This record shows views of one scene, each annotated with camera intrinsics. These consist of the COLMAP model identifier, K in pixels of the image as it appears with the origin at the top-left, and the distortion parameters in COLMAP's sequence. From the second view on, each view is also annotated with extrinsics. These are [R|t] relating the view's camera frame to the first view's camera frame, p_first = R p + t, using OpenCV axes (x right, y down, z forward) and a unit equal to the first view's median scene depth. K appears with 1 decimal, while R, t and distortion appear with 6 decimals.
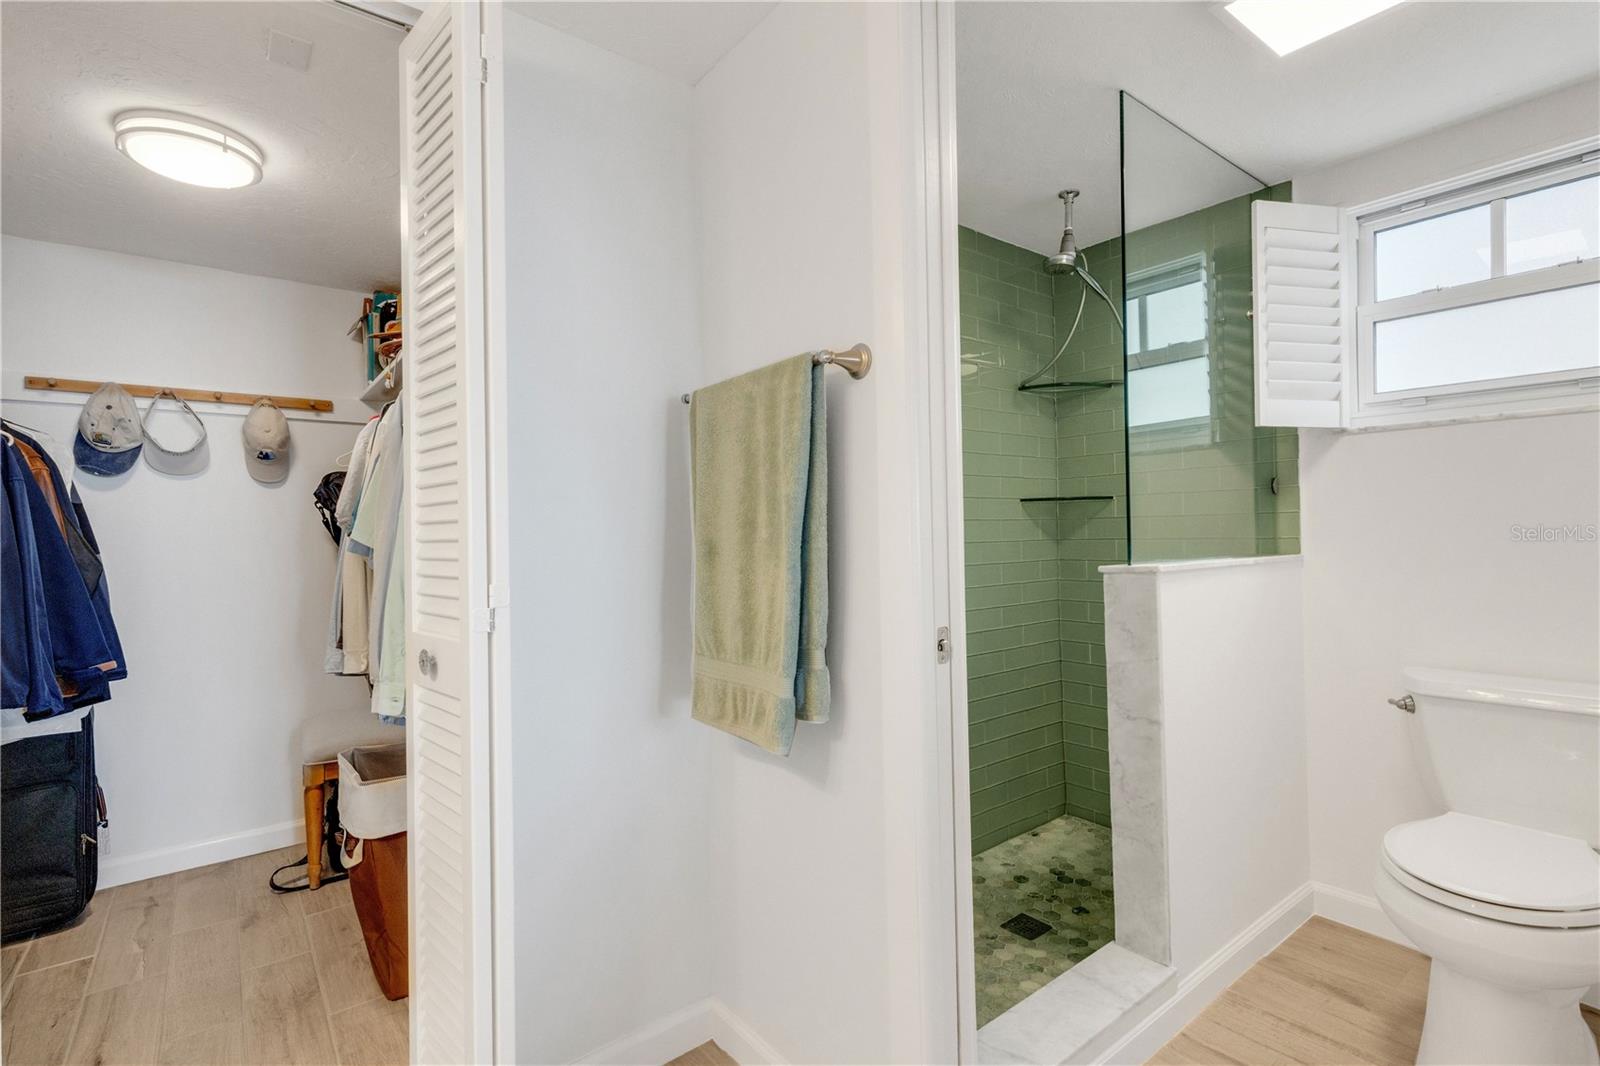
lens RADIAL K [[740.6, 0, 811.8], [0, 740.6, 530.8], [0, 0, 1]] dist [0.009571, -0.001354]
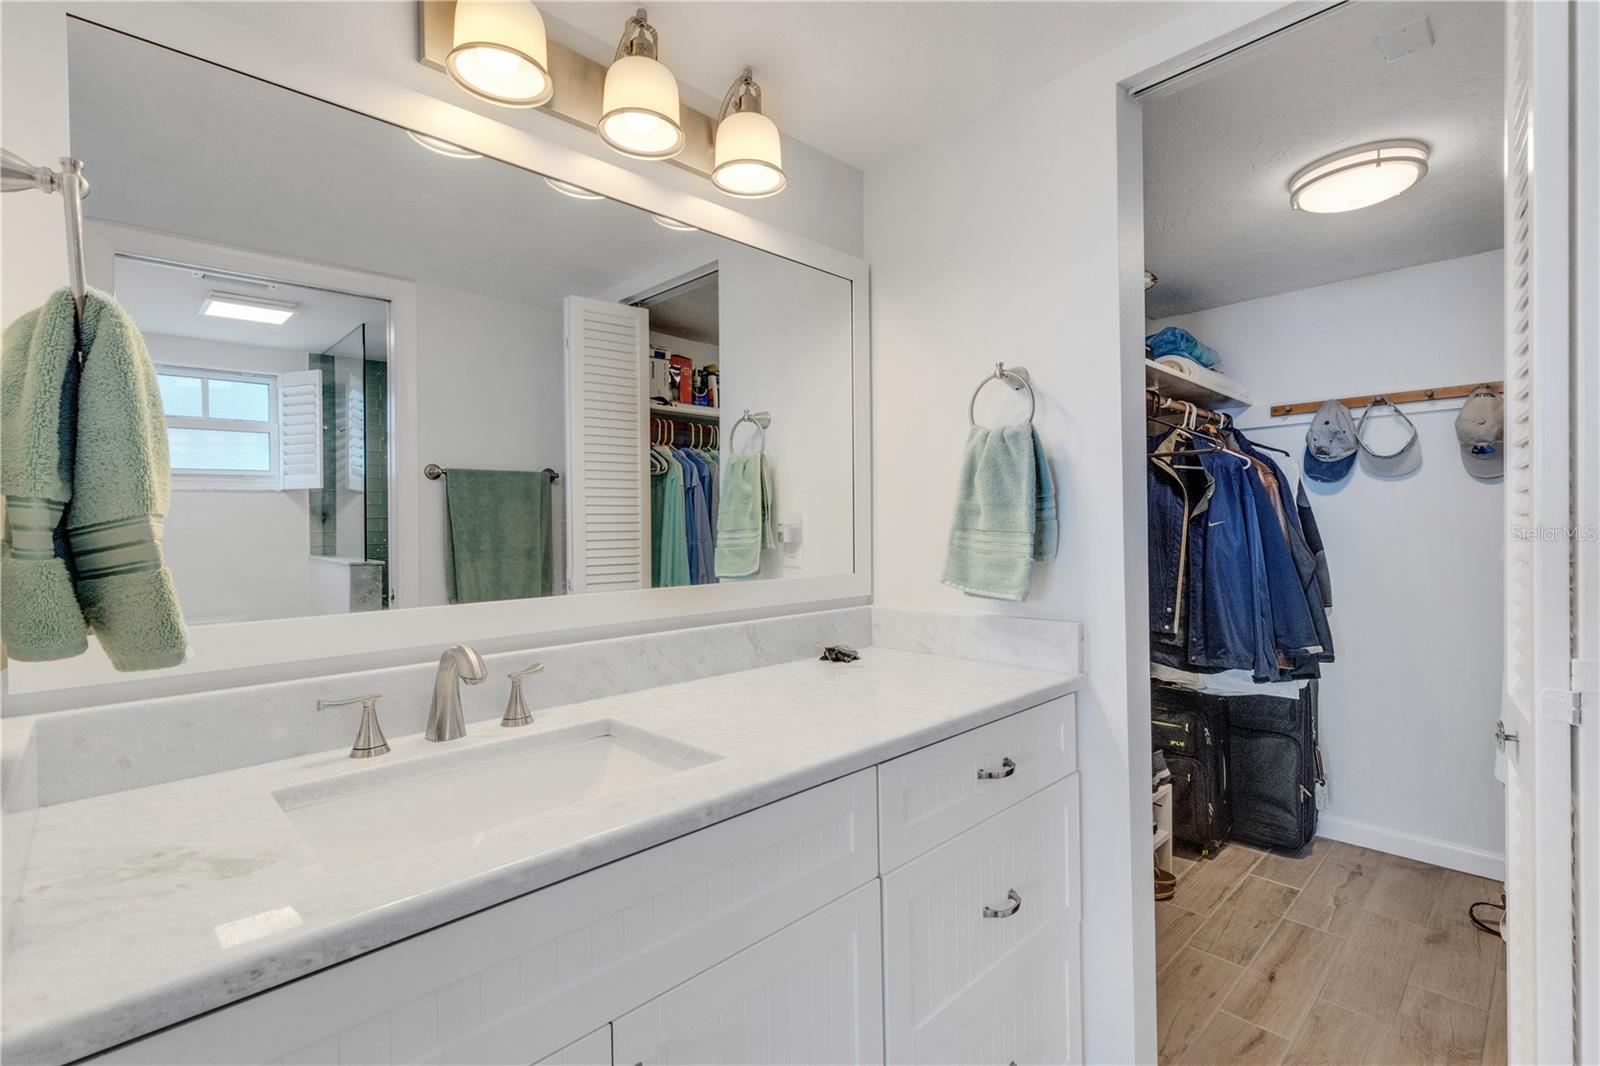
lens RADIAL K [[727.9, 0, 800.0], [0, 727.9, 533.2], [0, 0, 1]] dist [0.009541, -0.002402]
pose [[0.090540, 0.028404, -0.995488, 0.106496], [0.012267, 0.999486, 0.029634, -0.041889], [0.995817, -0.014895, 0.090145, 0.100855]]
